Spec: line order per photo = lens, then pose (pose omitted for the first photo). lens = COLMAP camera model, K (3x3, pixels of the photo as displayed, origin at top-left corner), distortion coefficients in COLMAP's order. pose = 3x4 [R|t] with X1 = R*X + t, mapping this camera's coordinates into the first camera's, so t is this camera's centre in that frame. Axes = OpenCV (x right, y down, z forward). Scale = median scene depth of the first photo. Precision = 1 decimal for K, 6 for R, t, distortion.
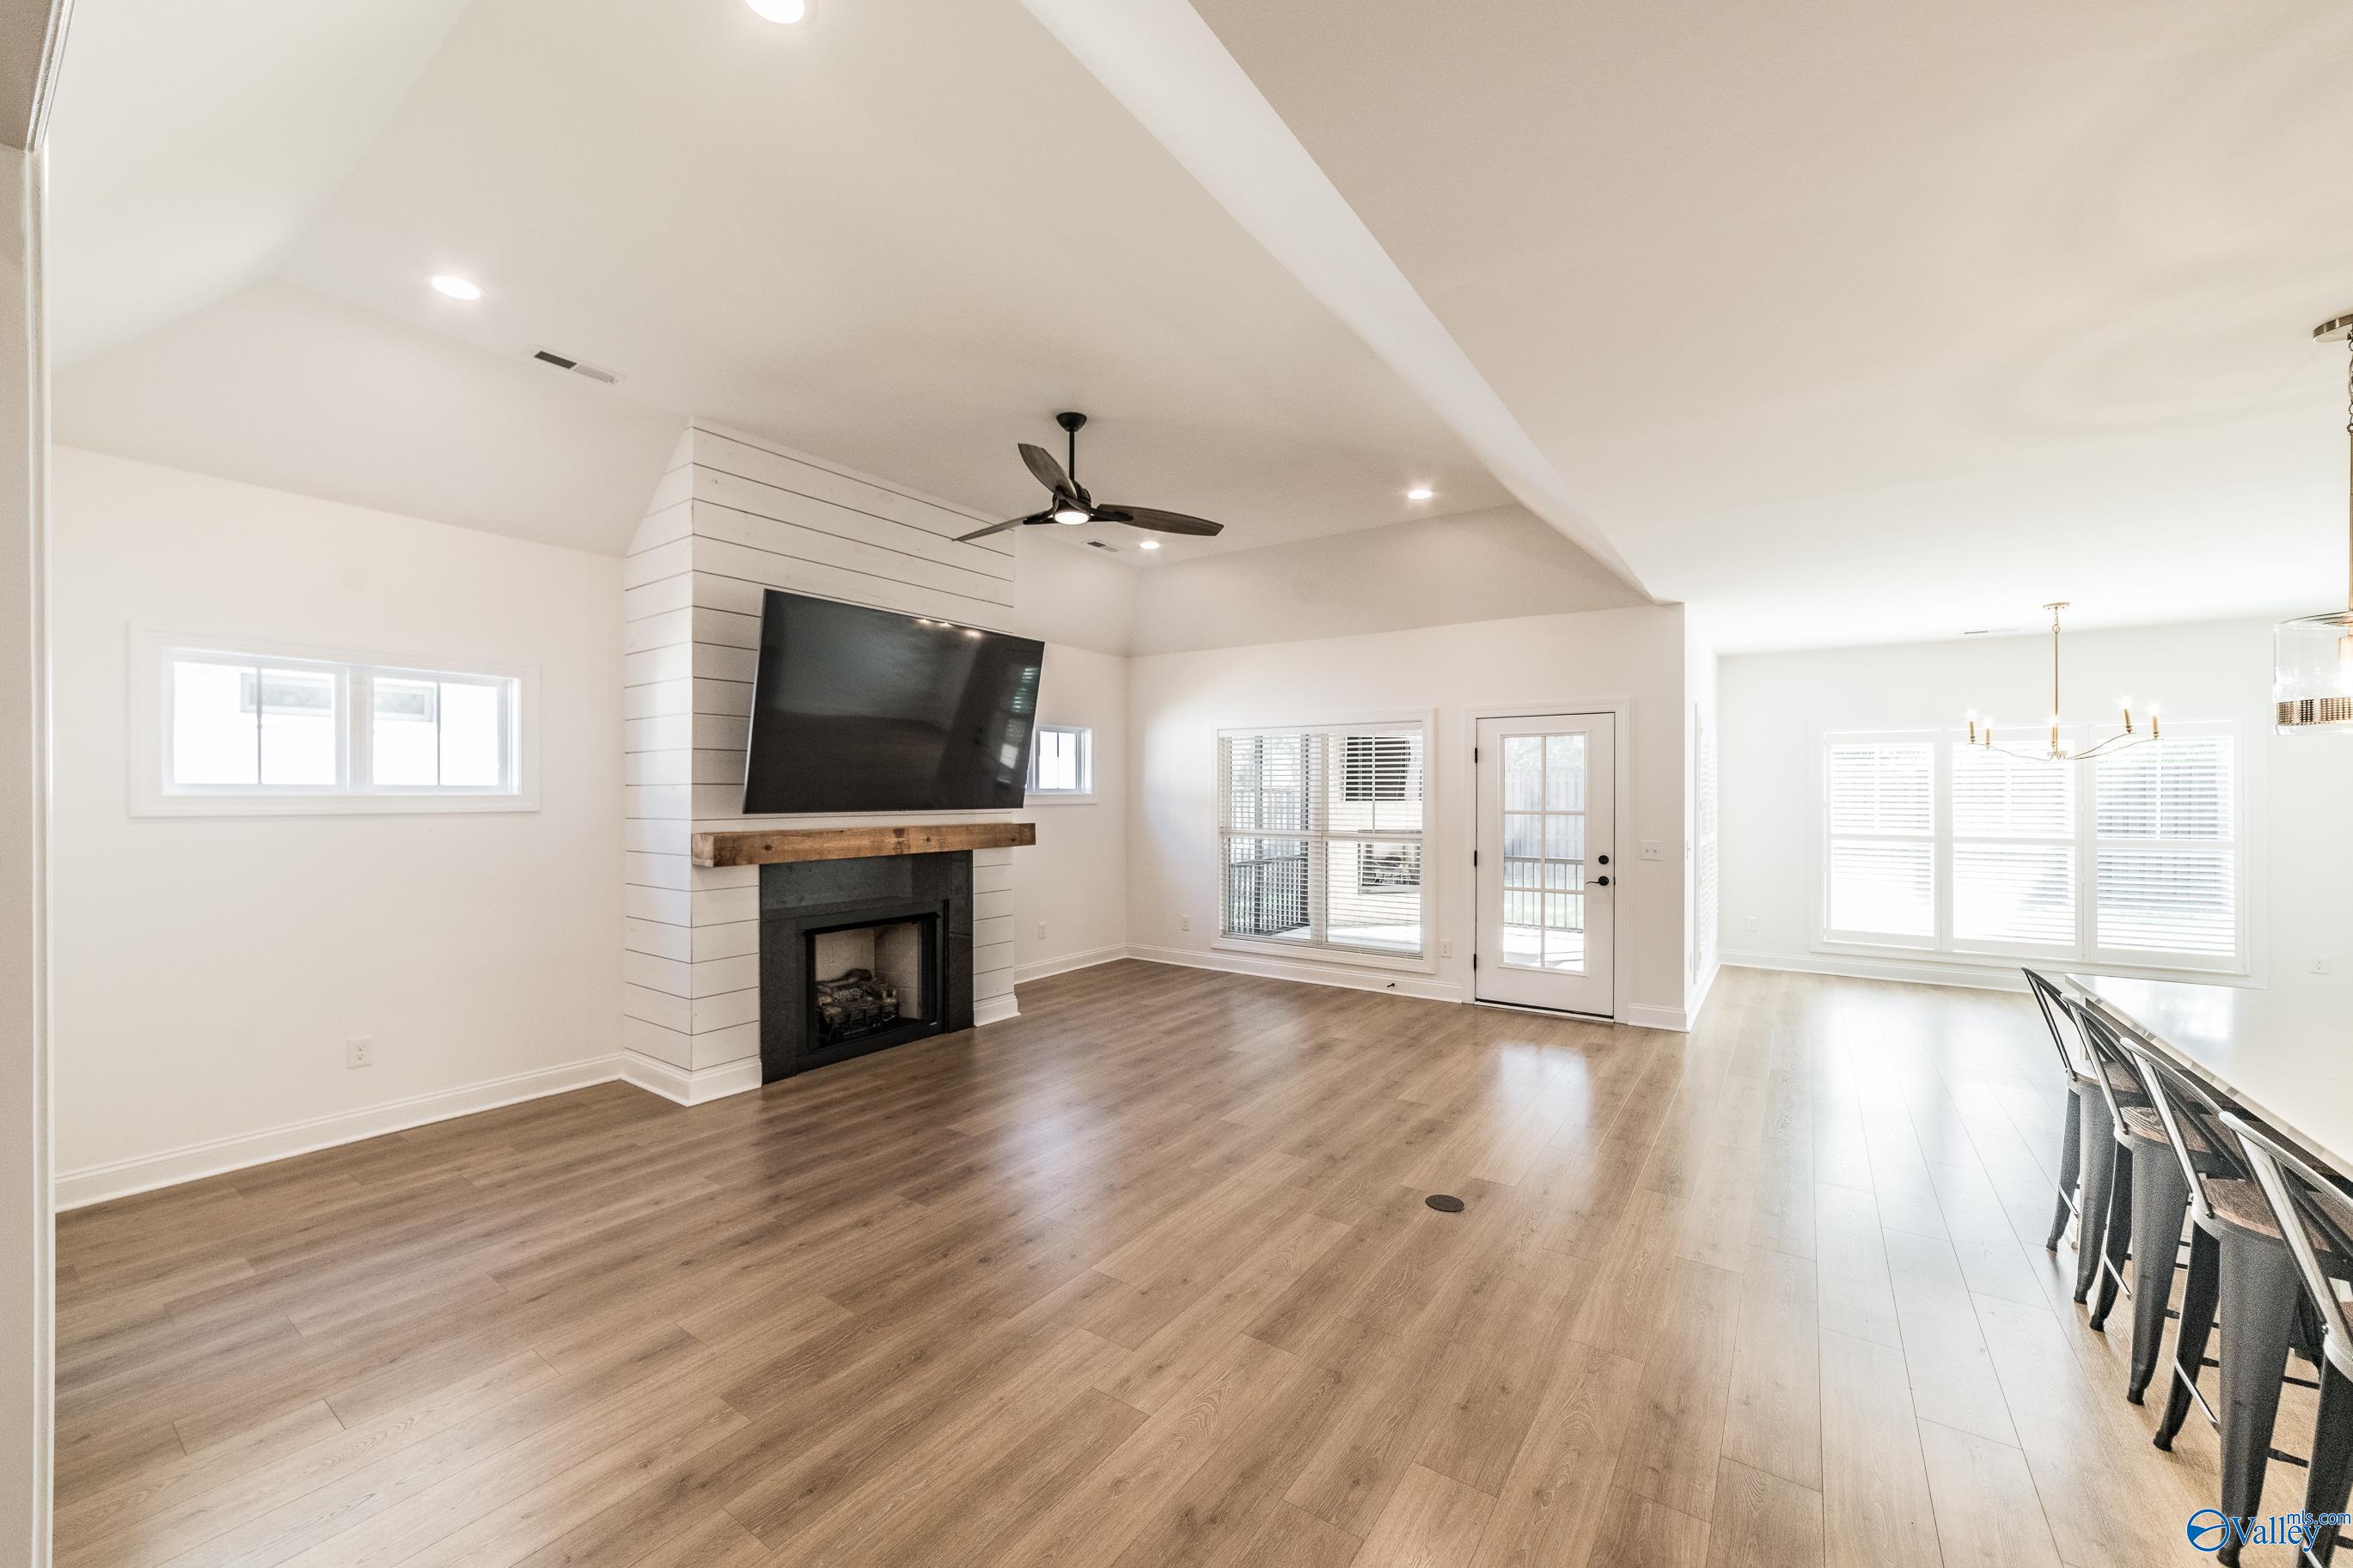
lens RADIAL K [[917.4, 0, 1153.3], [0, 917.4, 797.4], [0, 0, 1]] dist [-0.014815, 0.003899]
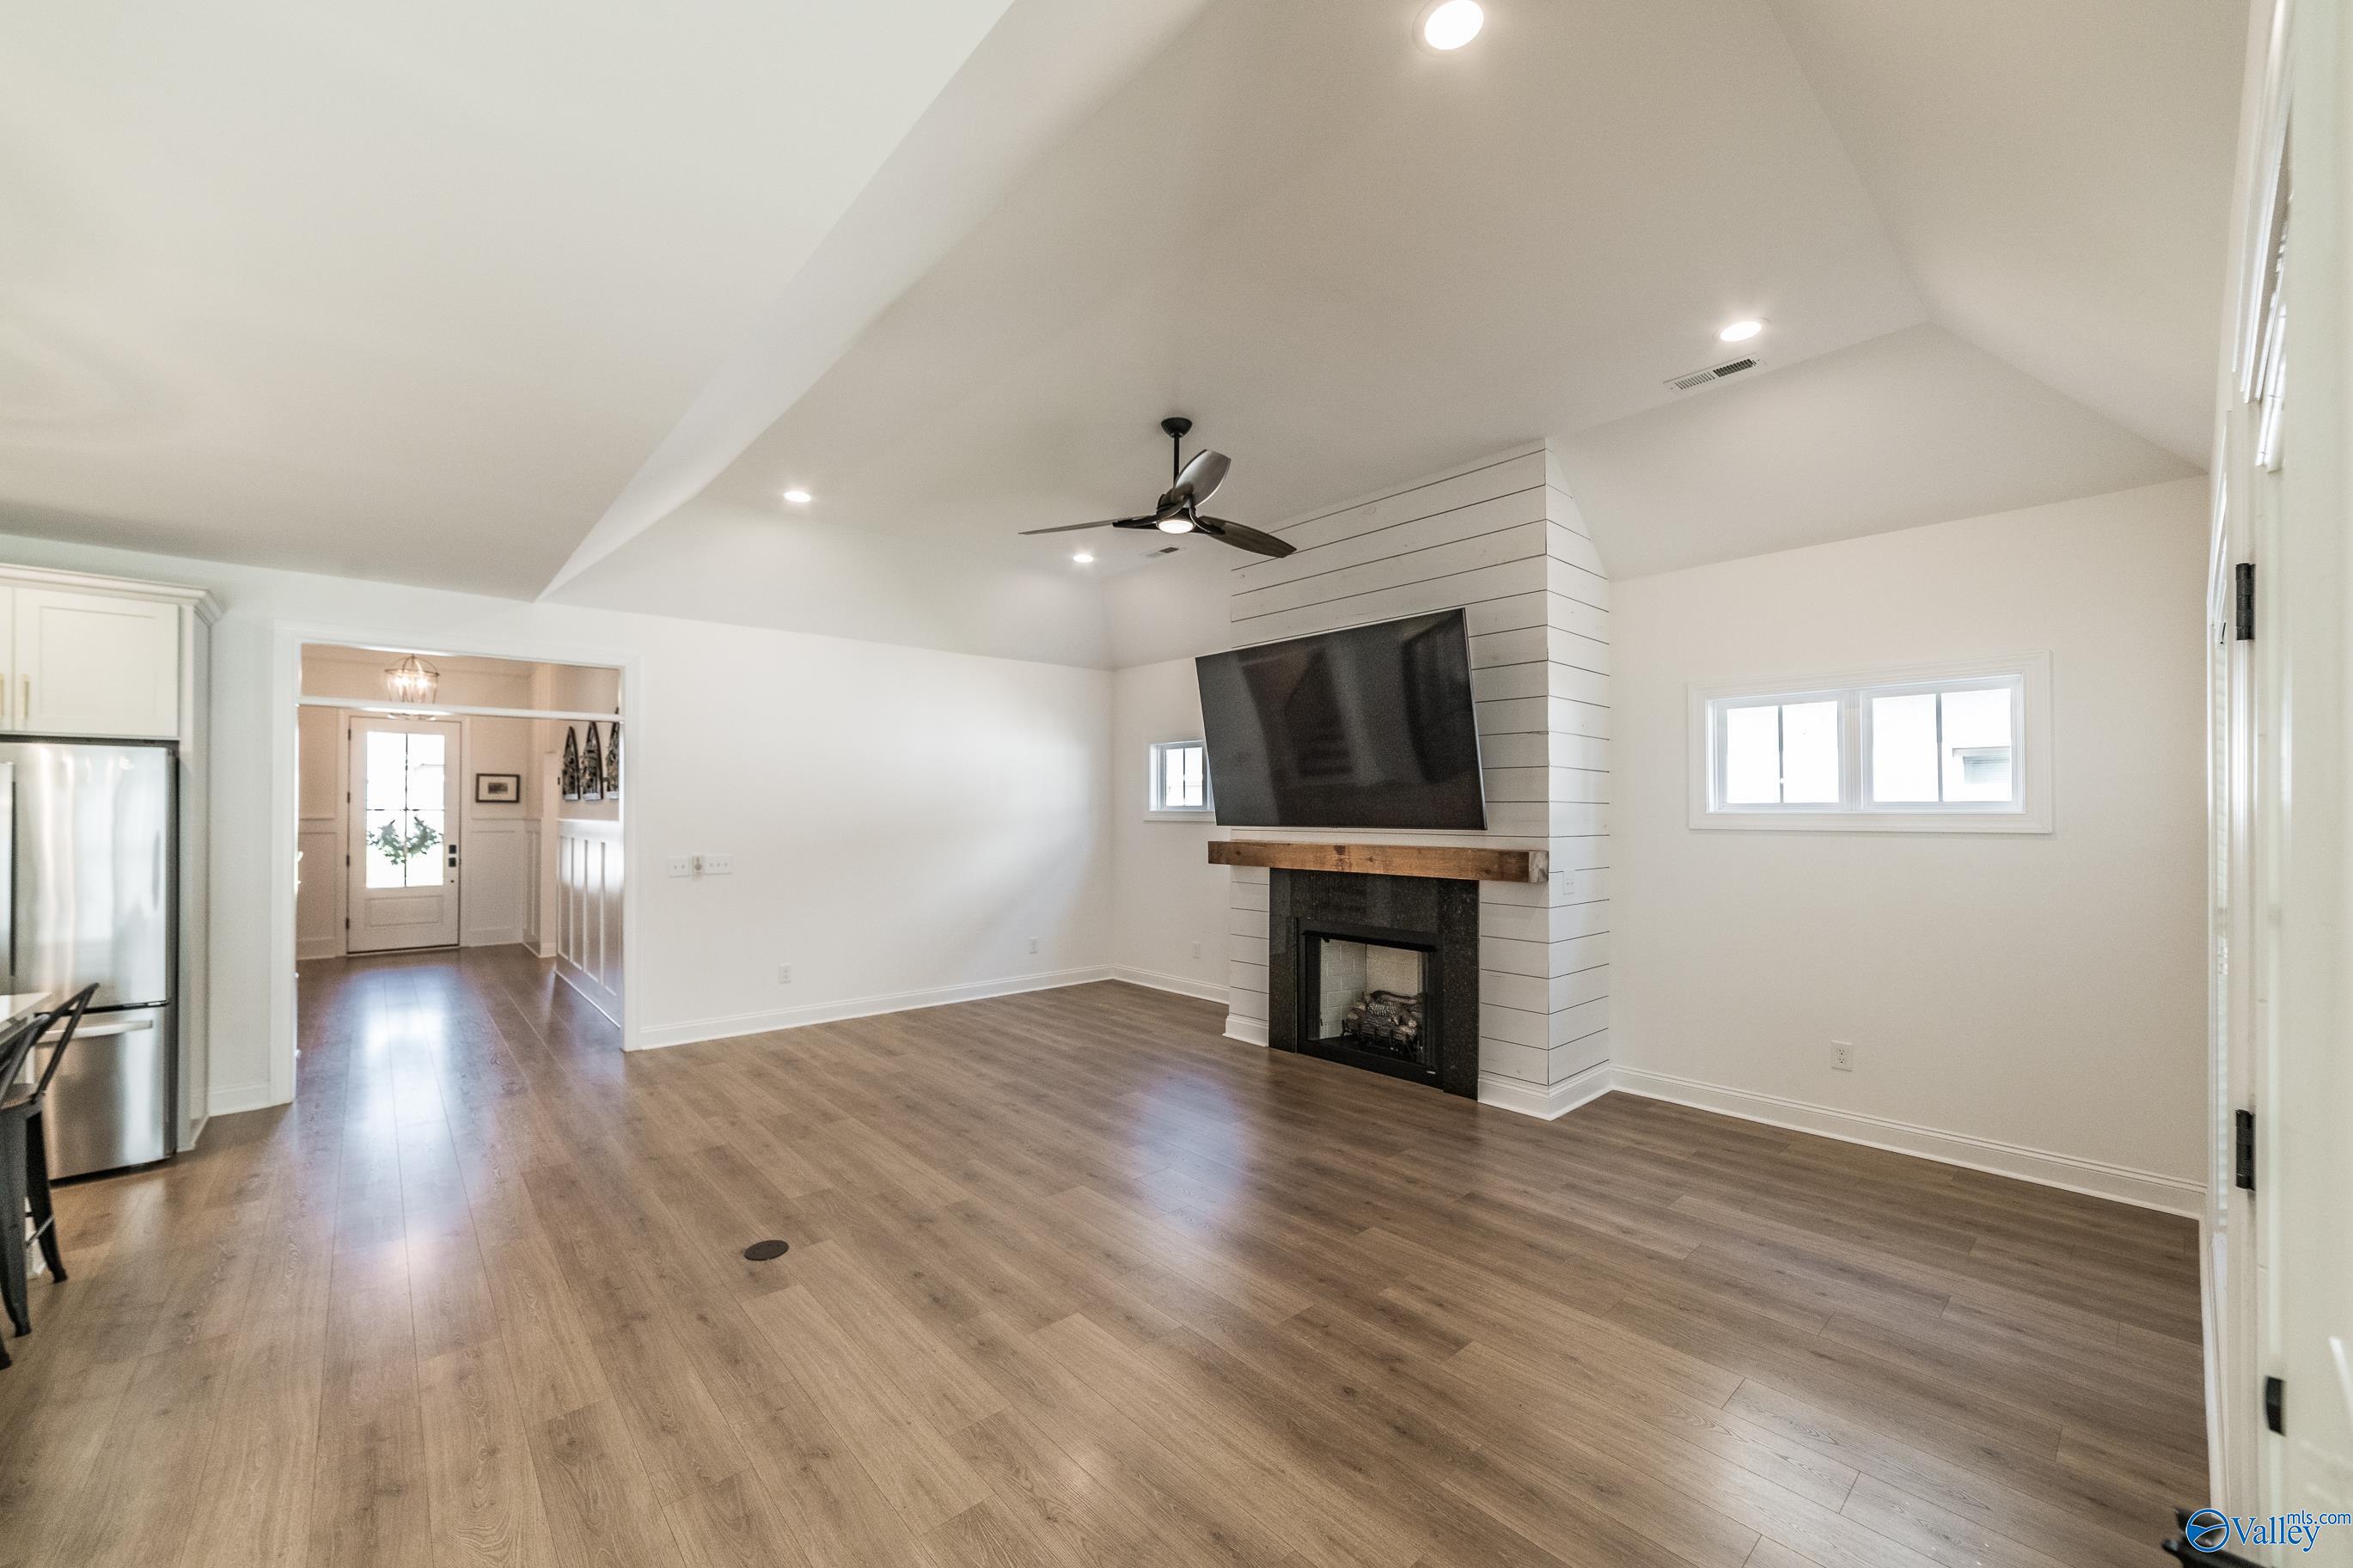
lens RADIAL K [[917.4, 0, 1169.6], [0, 917.4, 801.5], [0, 0, 1]] dist [-0.014815, 0.003899]
pose [[-0.228482, -0.012410, -0.973469, 0.644399], [-0.003978, 0.999922, -0.011814, -0.001274], [0.973540, 0.001174, -0.228514, 0.914910]]
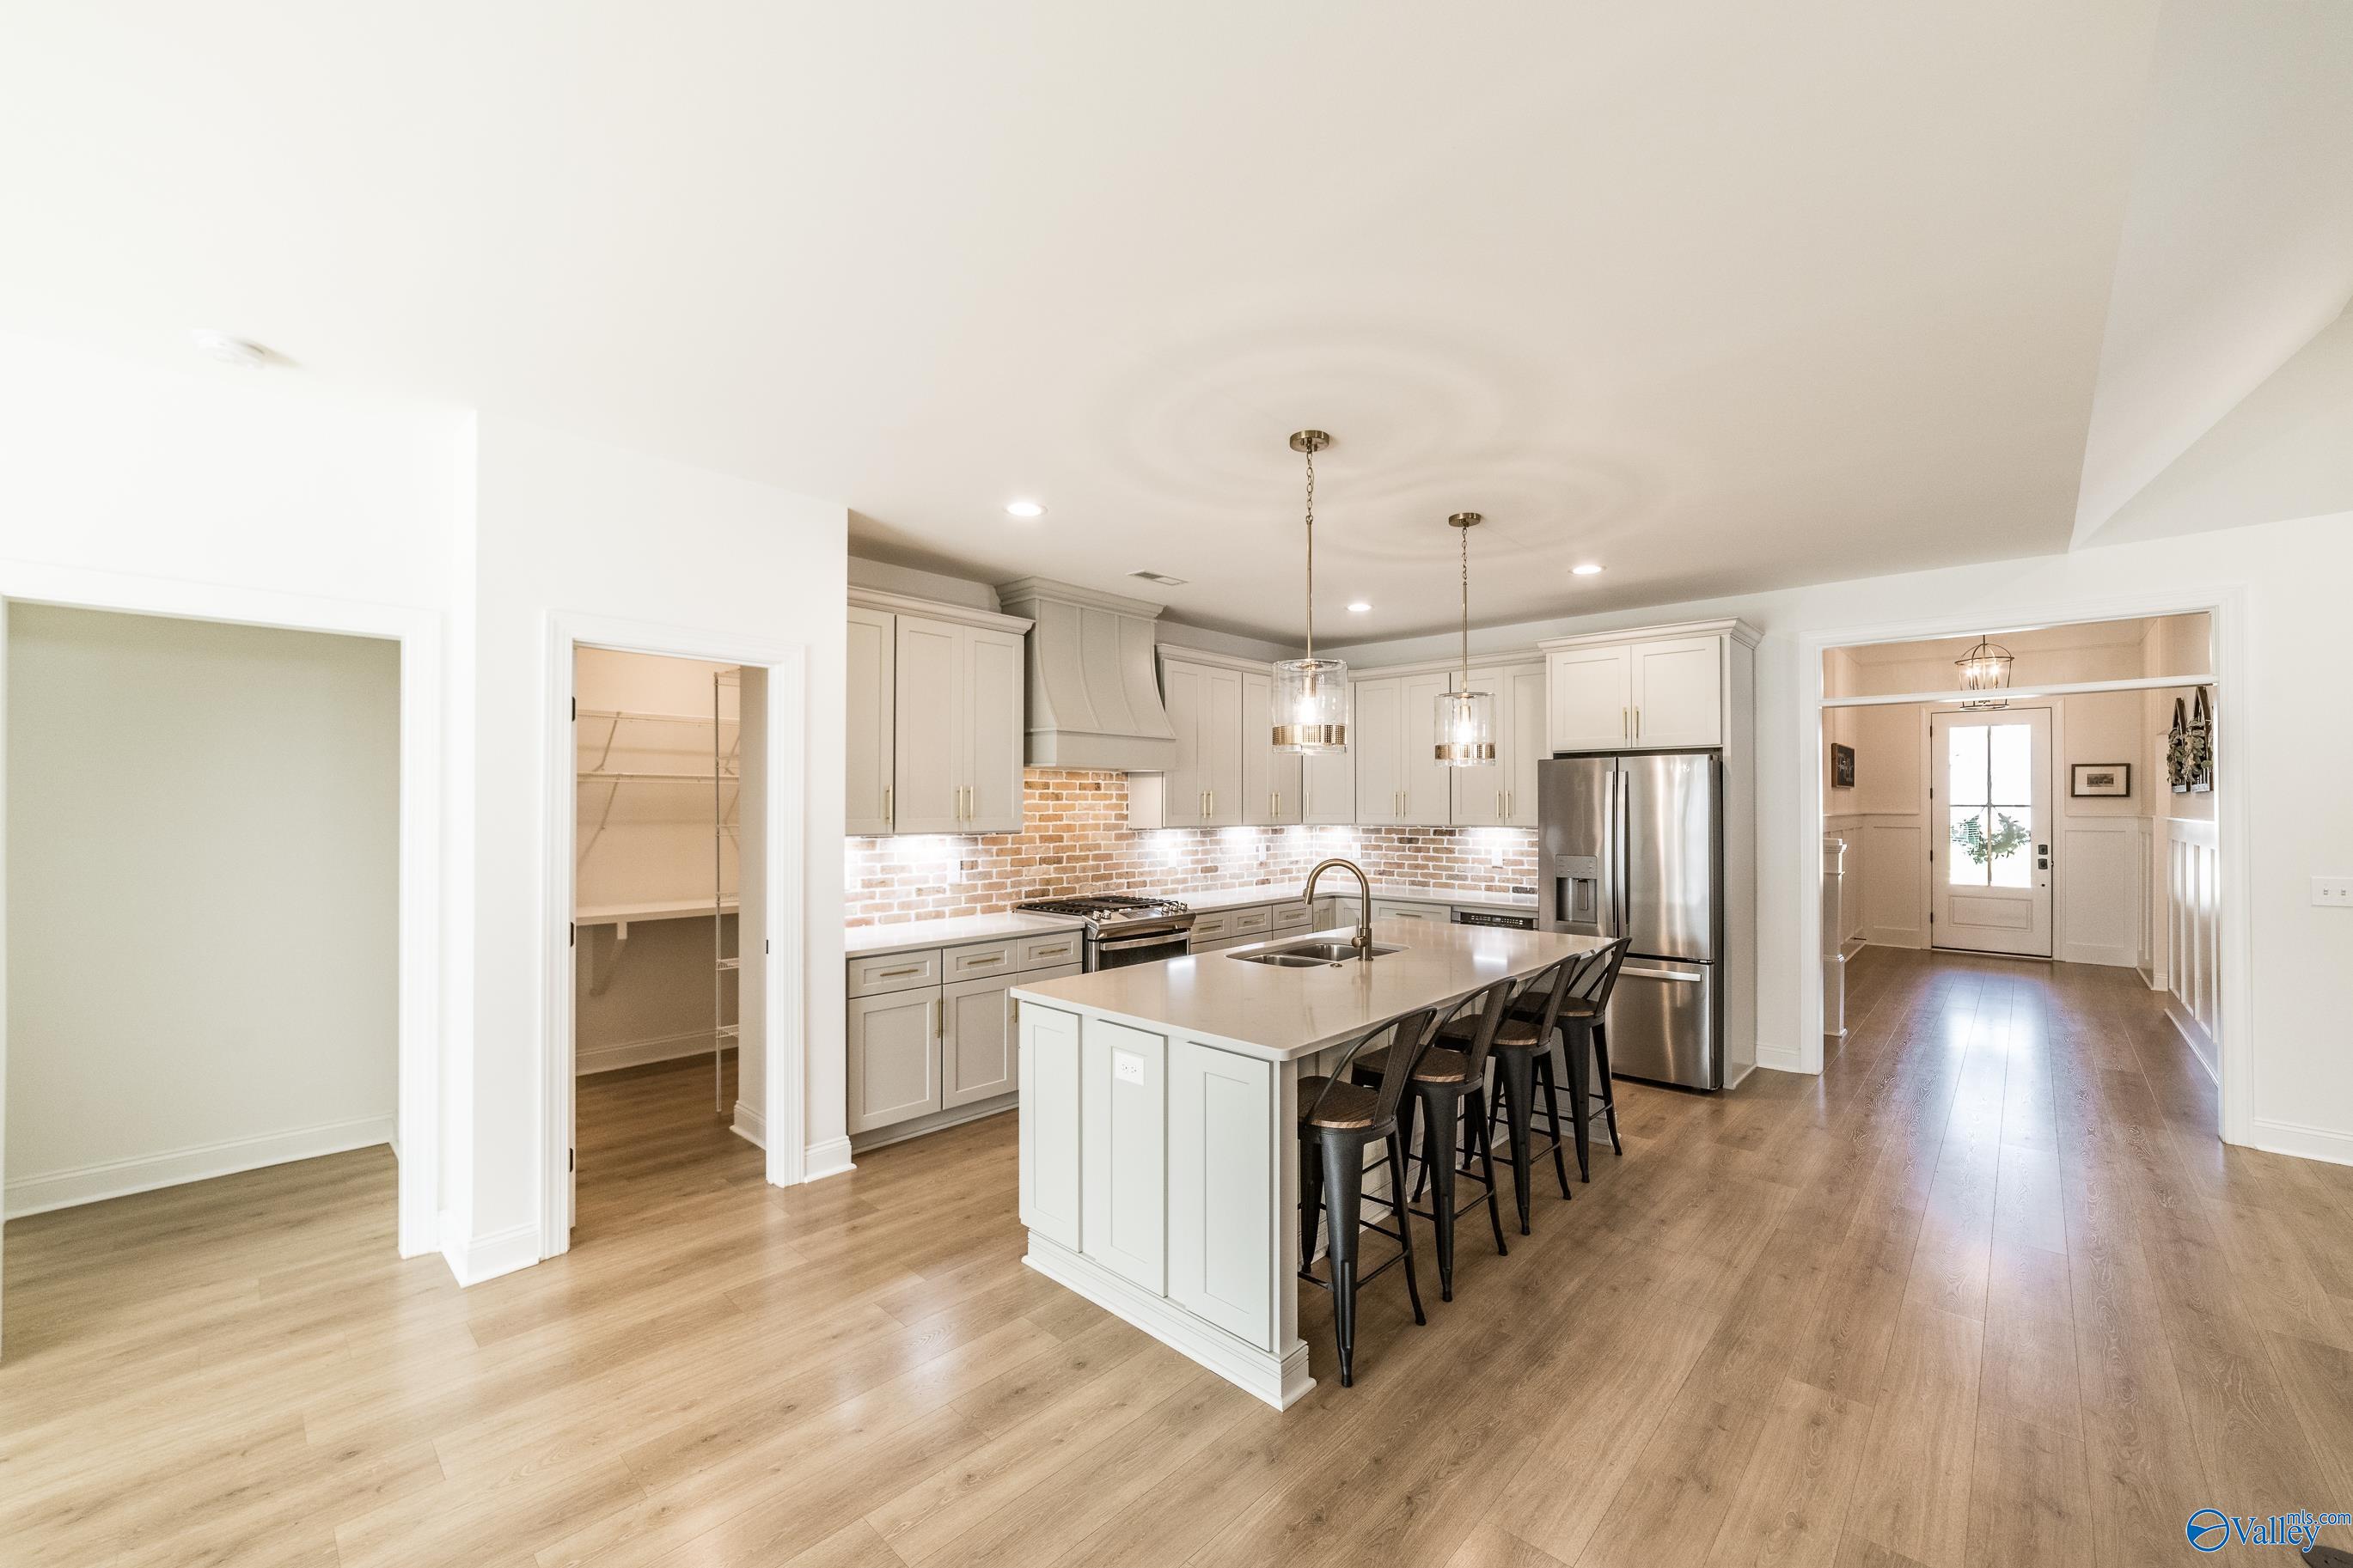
lens RADIAL K [[917.4, 0, 1181.1], [0, 917.4, 796.6], [0, 0, 1]] dist [-0.014815, 0.003899]
pose [[-0.991279, -0.004944, 0.131686, 0.529101], [-0.005543, 0.999976, -0.004188, -0.001233], [-0.131662, -0.004882, -0.991283, 0.919362]]
